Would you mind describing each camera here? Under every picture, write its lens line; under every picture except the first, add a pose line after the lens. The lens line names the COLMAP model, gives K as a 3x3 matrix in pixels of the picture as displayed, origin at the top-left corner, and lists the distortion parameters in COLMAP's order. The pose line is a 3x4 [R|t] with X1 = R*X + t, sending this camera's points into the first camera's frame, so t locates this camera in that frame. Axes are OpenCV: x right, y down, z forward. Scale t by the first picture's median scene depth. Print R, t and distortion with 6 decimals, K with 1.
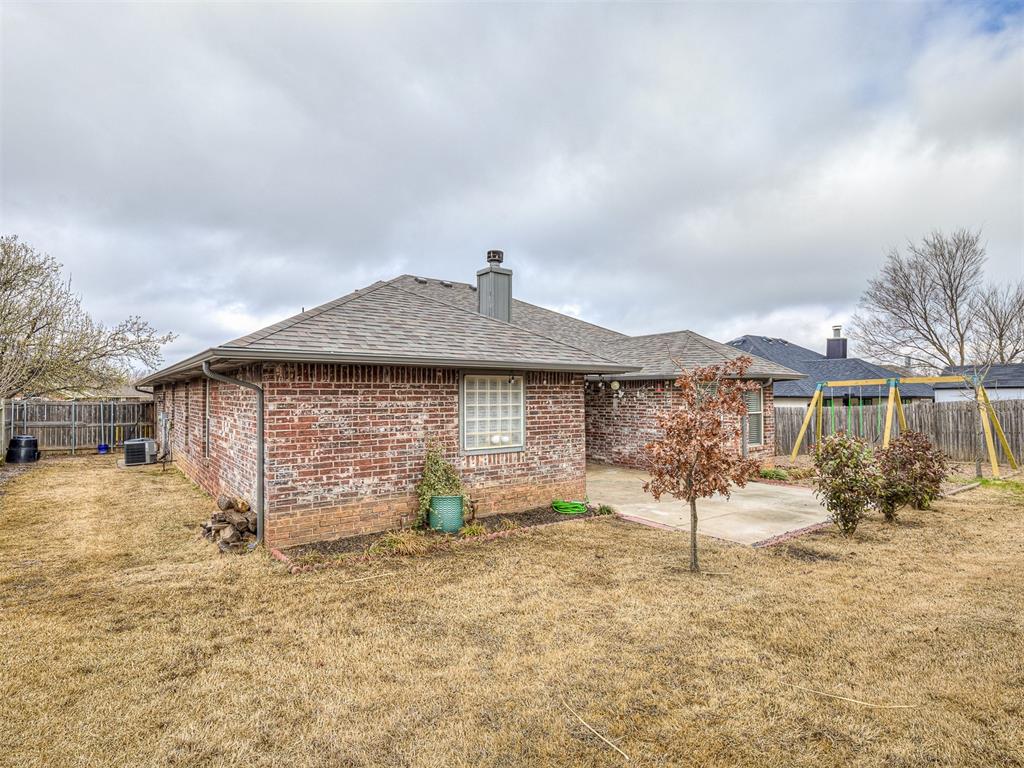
lens RADIAL K [[502.9, 0, 414.7], [0, 502.9, 396.8], [0, 0, 1]] dist [-0.001023, 0.000930]
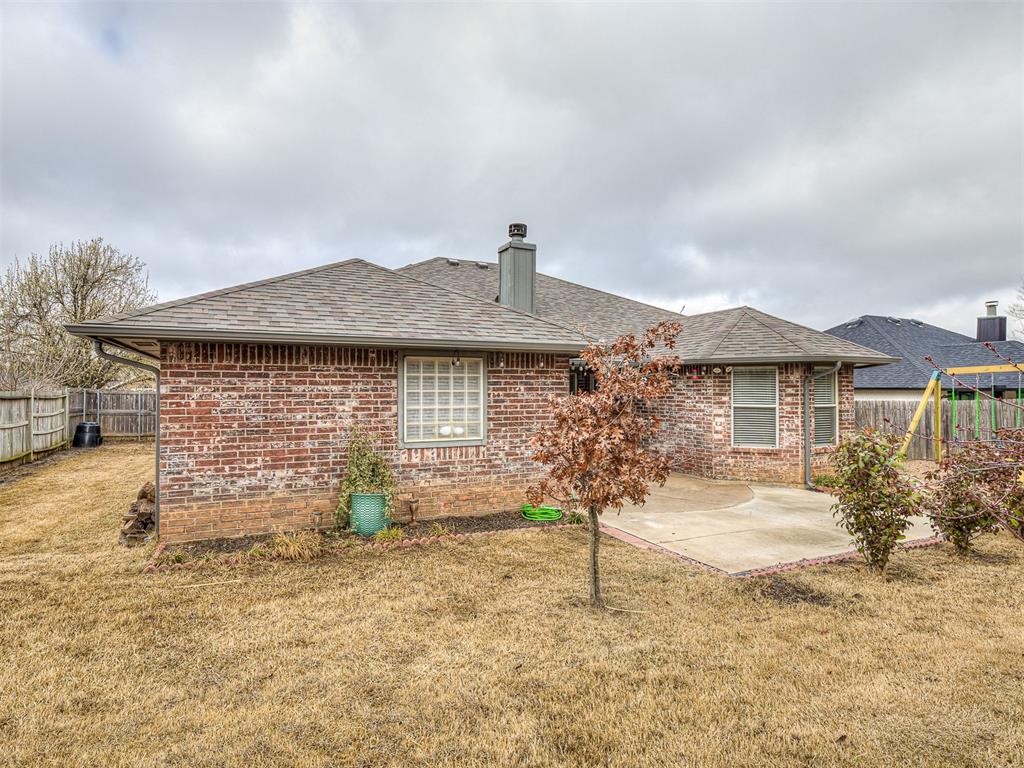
lens RADIAL K [[502.9, 0, 447.3], [0, 502.9, 393.8], [0, 0, 1]] dist [-0.001023, 0.000930]
pose [[0.984748, 0.005061, -0.173914, 0.324319], [-0.004422, 0.999982, 0.004065, 0.017670], [0.173931, -0.003234, 0.984753, 0.150527]]
